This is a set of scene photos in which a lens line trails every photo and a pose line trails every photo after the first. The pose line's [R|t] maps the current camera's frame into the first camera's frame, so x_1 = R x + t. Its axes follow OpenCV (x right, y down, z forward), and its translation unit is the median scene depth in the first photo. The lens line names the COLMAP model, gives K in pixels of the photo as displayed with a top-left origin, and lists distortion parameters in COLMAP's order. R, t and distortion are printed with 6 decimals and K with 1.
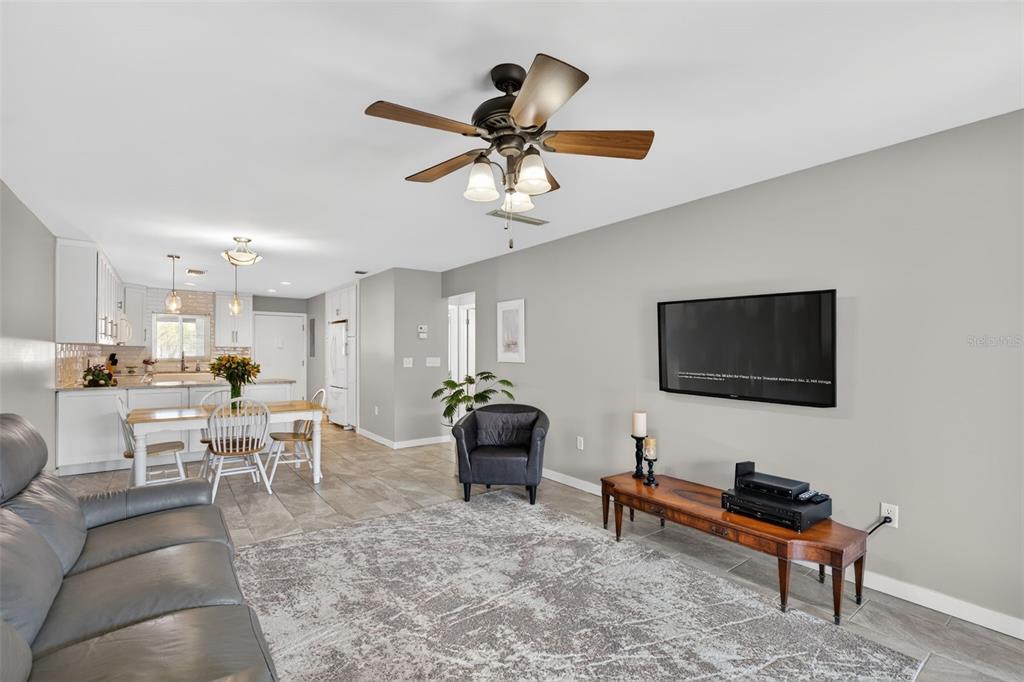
lens RADIAL K [[459.6, 0, 513.9], [0, 459.6, 346.6], [0, 0, 1]] dist [-0.003066, -0.000235]
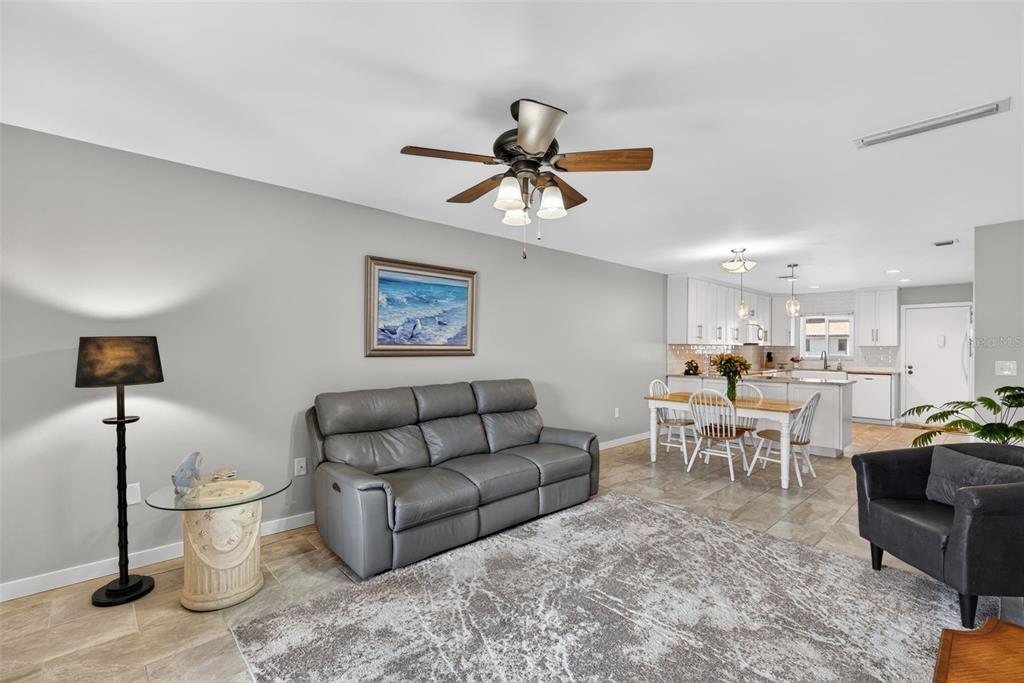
lens RADIAL K [[453.9, 0, 515.7], [0, 453.9, 347.1], [0, 0, 1]] dist [-0.002487, -0.000321]
pose [[0.109463, -0.004688, -0.993980, 0.590794], [0.006035, 0.999974, -0.004052, 0.005882], [0.993973, -0.005555, 0.109489, 0.453885]]
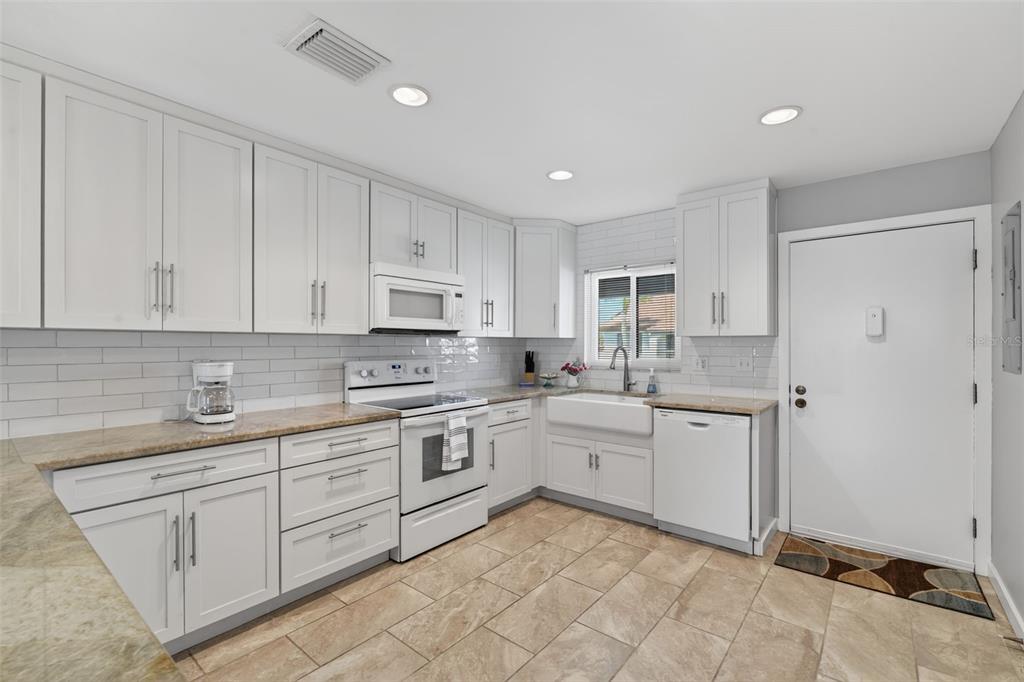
lens RADIAL K [[450.1, 0, 510.7], [0, 450.1, 344.8], [0, 0, 1]] dist [-0.003181, -0.000826]
pose [[0.236735, -0.002209, -0.971572, -0.784072], [0.009295, 0.999957, -0.000009, 0.015063], [0.971530, -0.009029, 0.236746, 1.969464]]
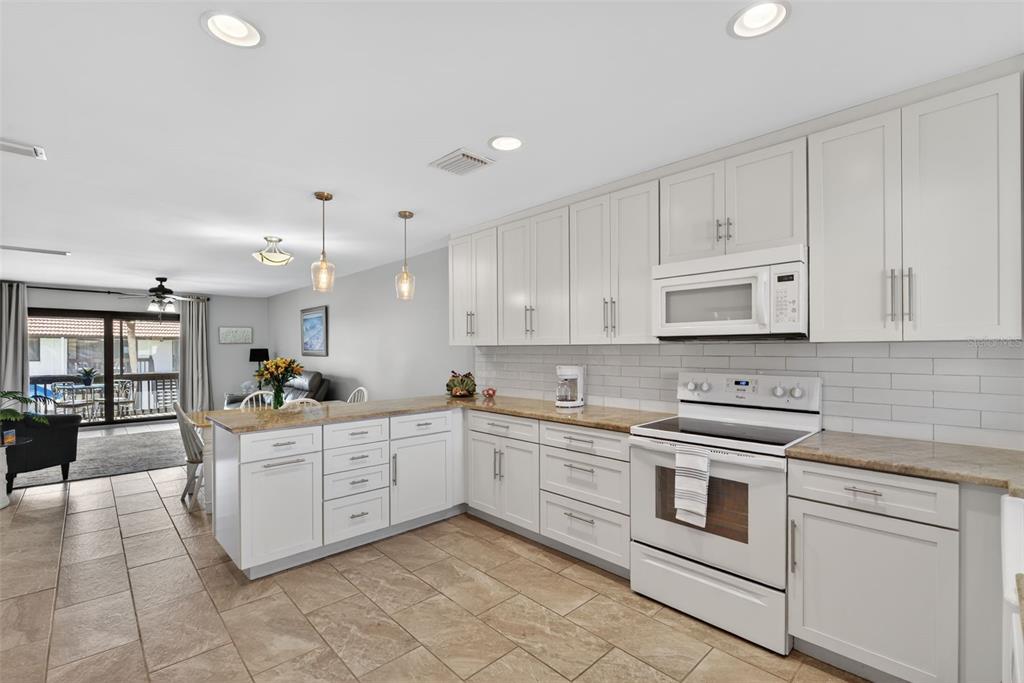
lens RADIAL K [[458.6, 0, 513.9], [0, 458.6, 348.1], [0, 0, 1]] dist [-0.005154, -0.000683]
pose [[-0.993952, -0.001726, -0.109798, -1.316723], [-0.000398, 0.999927, -0.012112, 0.011291], [0.109811, -0.011995, -0.993880, 2.678231]]
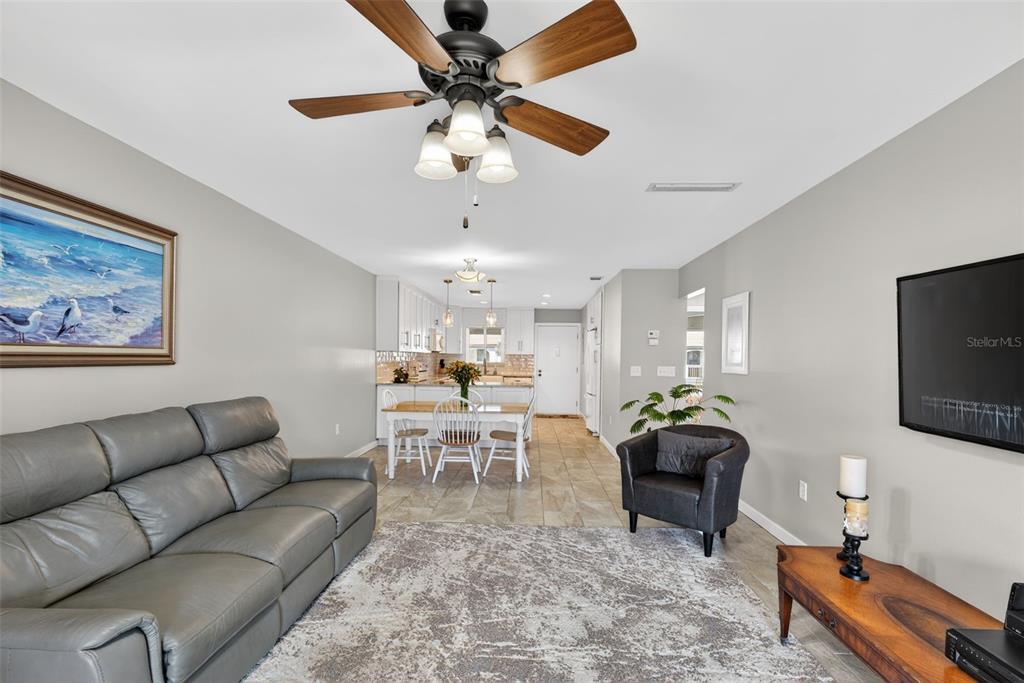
lens RADIAL K [[463.0, 0, 514.6], [0, 463.0, 371.2], [0, 0, 1]] dist [-0.000438, -0.000204]
pose [[0.775477, 0.024316, -0.630908, 0.309188], [-0.002920, 0.999386, 0.034928, 0.004954], [0.631369, -0.025243, 0.775071, 0.221360]]
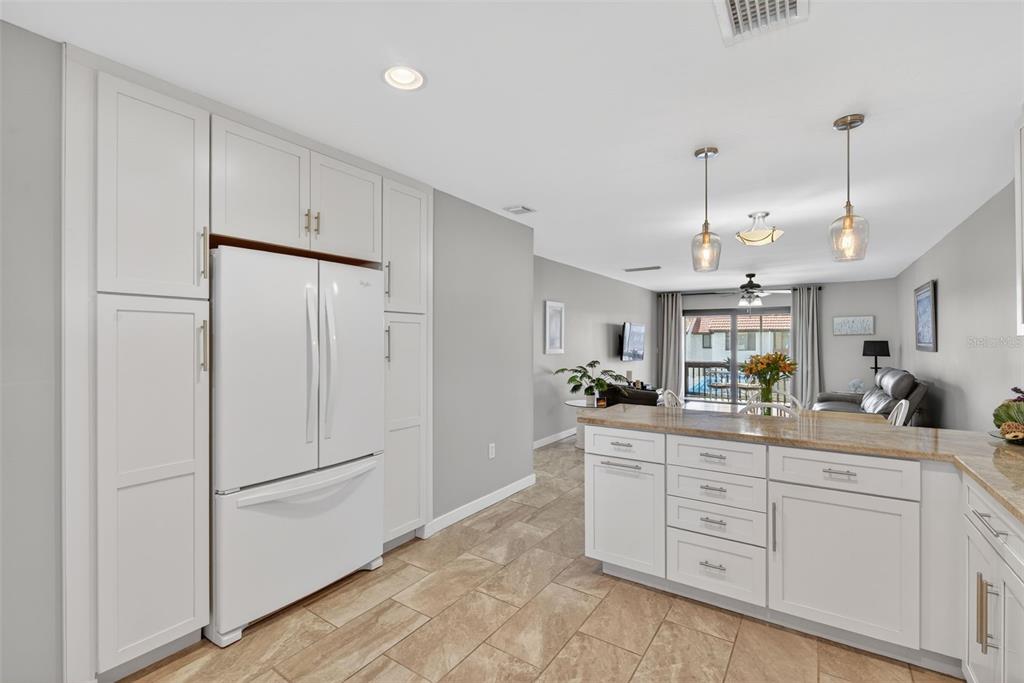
lens RADIAL K [[451.5, 0, 506.4], [0, 451.5, 338.2], [0, 0, 1]] dist [-0.008936, -0.000246]
pose [[-0.312379, 0.001430, 0.949956, -1.637276], [-0.011413, 0.999921, -0.005258, 0.002260], [-0.949889, -0.012485, -0.312338, 2.254868]]
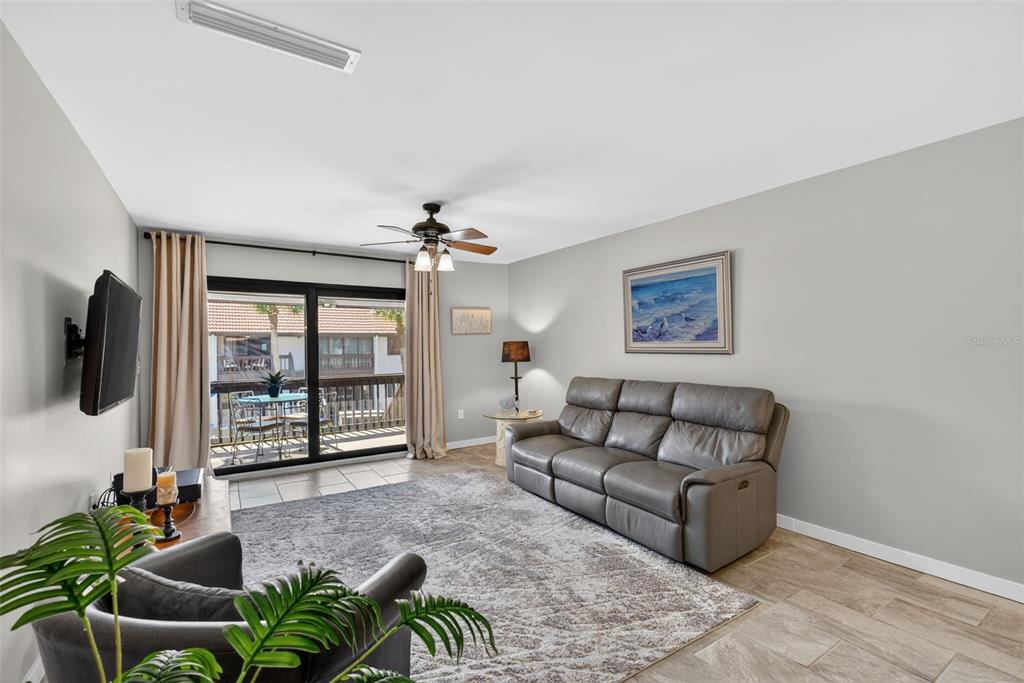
lens RADIAL K [[458.3, 0, 508.1], [0, 458.3, 345.9], [0, 0, 1]] dist [-0.003980, -0.000301]
pose [[-0.996536, 0.004834, 0.083026, -0.262958], [0.004218, 0.999962, -0.007586, 0.010311], [-0.083059, -0.007209, -0.996519, 1.550964]]
